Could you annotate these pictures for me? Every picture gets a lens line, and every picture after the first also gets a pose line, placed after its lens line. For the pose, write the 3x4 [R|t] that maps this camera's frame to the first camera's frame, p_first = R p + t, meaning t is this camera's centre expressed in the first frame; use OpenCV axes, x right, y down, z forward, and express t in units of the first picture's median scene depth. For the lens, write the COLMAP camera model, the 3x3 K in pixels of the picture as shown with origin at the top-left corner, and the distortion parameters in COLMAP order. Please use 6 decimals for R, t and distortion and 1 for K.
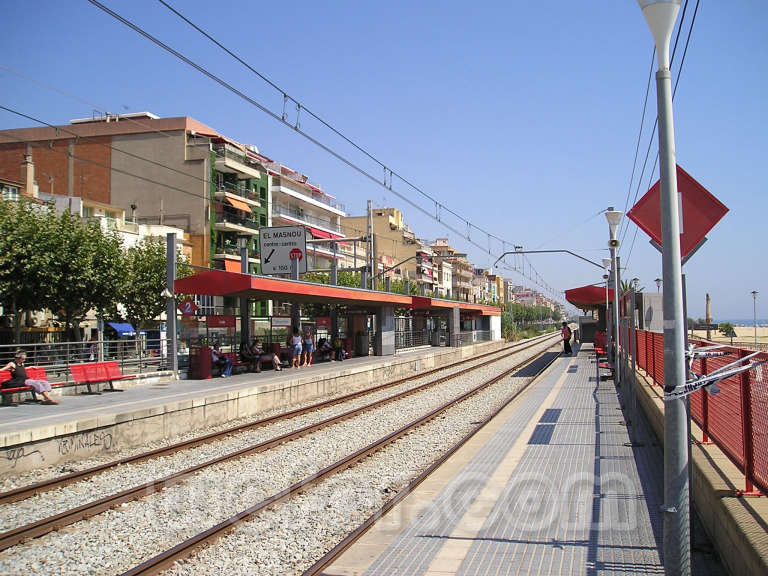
lens RADIAL K [[789.3, 0, 398.3], [0, 789.3, 286.2], [0, 0, 1]] dist [-0.141960, 0.108978]
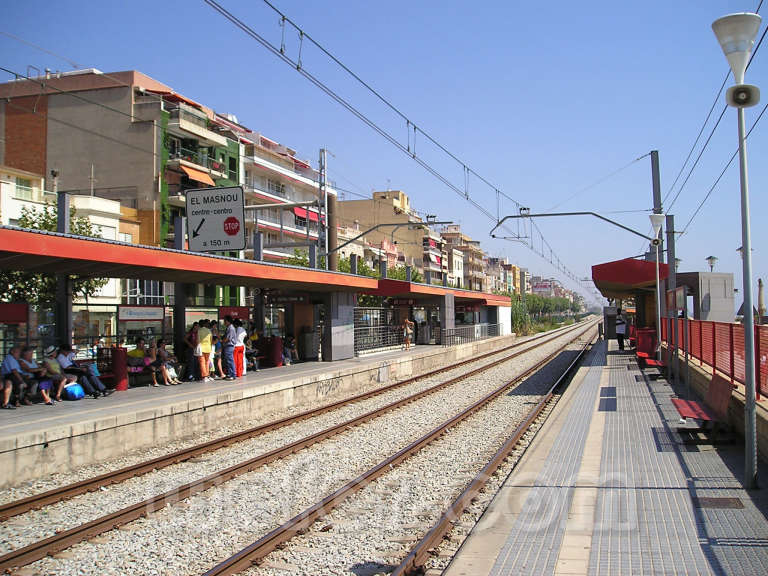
lens RADIAL K [[789.3, 0, 398.3], [0, 789.3, 286.2], [0, 0, 1]] dist [-0.141960, 0.108978]
pose [[0.999730, -0.002576, -0.023094, 0.030530], [0.002811, 0.999944, 0.010175, 0.007277], [0.023067, -0.010237, 0.999682, 0.158122]]
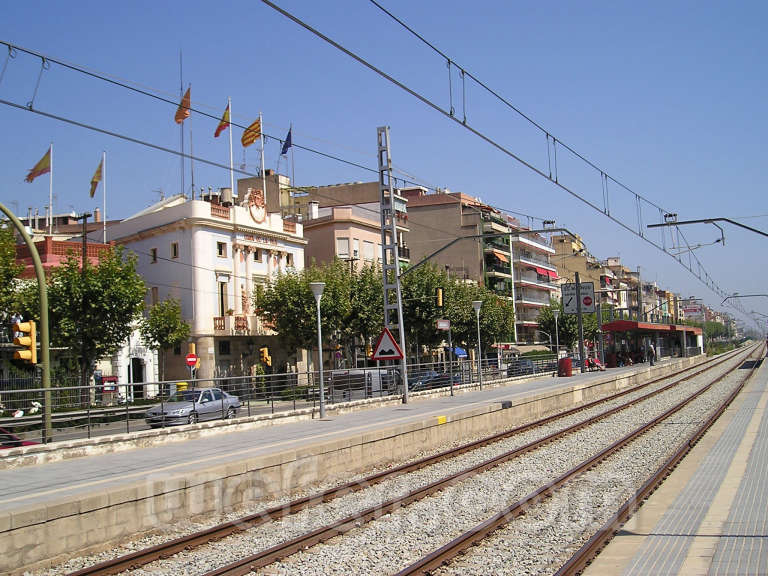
lens RADIAL K [[986.6, 0, 405.4], [0, 986.6, 286.4], [0, 0, 1]] dist [-0.104715, 0.064350]
pose [[0.992822, -0.037919, -0.113435, -0.170149], [0.035965, 0.999168, -0.019231, -0.027793], [0.114070, 0.015014, 0.993359, -0.628898]]
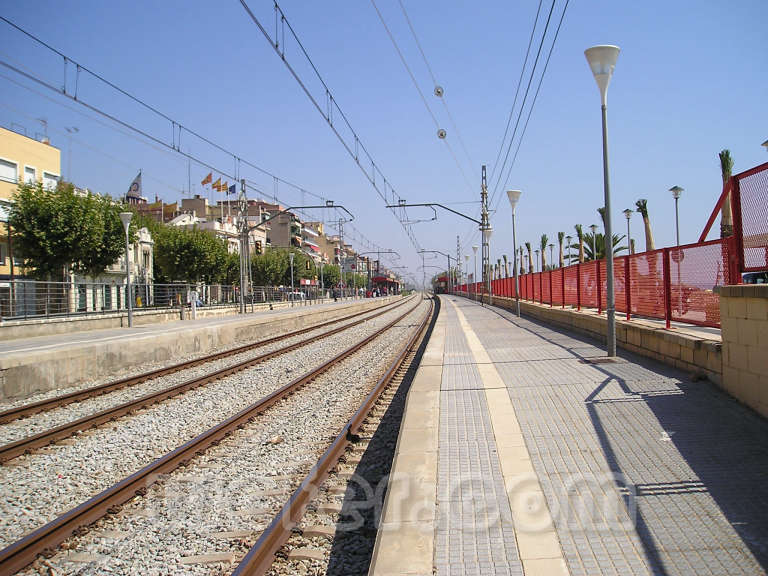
lens RADIAL K [[789.3, 0, 398.3], [0, 789.3, 286.2], [0, 0, 1]] dist [-0.141960, 0.108978]
pose [[0.977779, -0.012299, 0.209279, -0.398644], [0.004429, 0.999267, 0.038035, -0.051610], [-0.209594, -0.036263, 0.977116, -1.396199]]
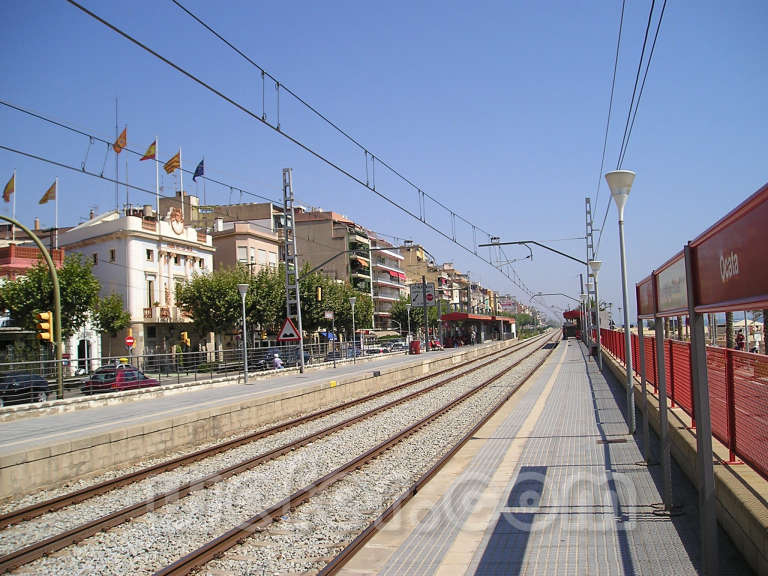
lens RADIAL K [[789.3, 0, 398.3], [0, 789.3, 286.2], [0, 0, 1]] dist [-0.141960, 0.108978]
pose [[0.999046, -0.027831, 0.033655, -0.178492], [0.028240, 0.999532, -0.011754, -0.029461], [-0.033312, 0.012694, 0.999364, -0.669876]]
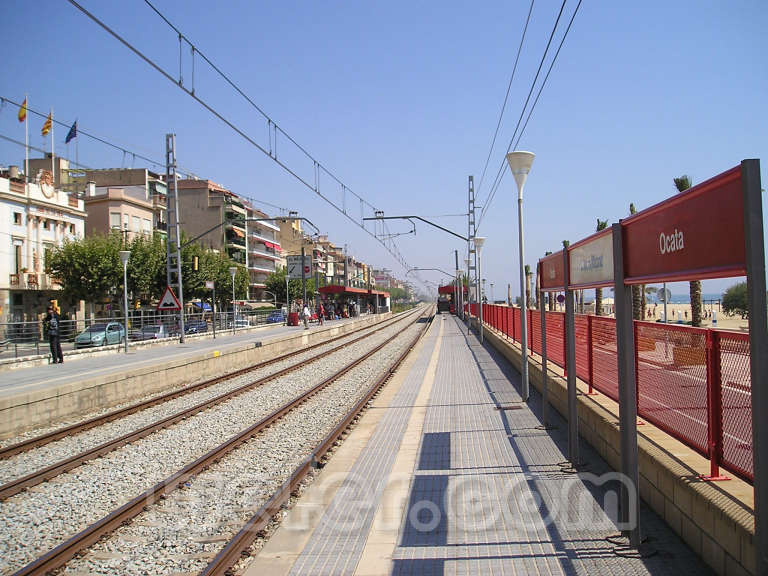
lens RADIAL K [[789.3, 0, 398.3], [0, 789.3, 286.2], [0, 0, 1]] dist [-0.141960, 0.108978]
pose [[0.981231, -0.008660, 0.192643, -0.185051], [0.003943, 0.999683, 0.024856, -0.029067], [-0.192797, -0.023630, 0.980954, -0.672280]]
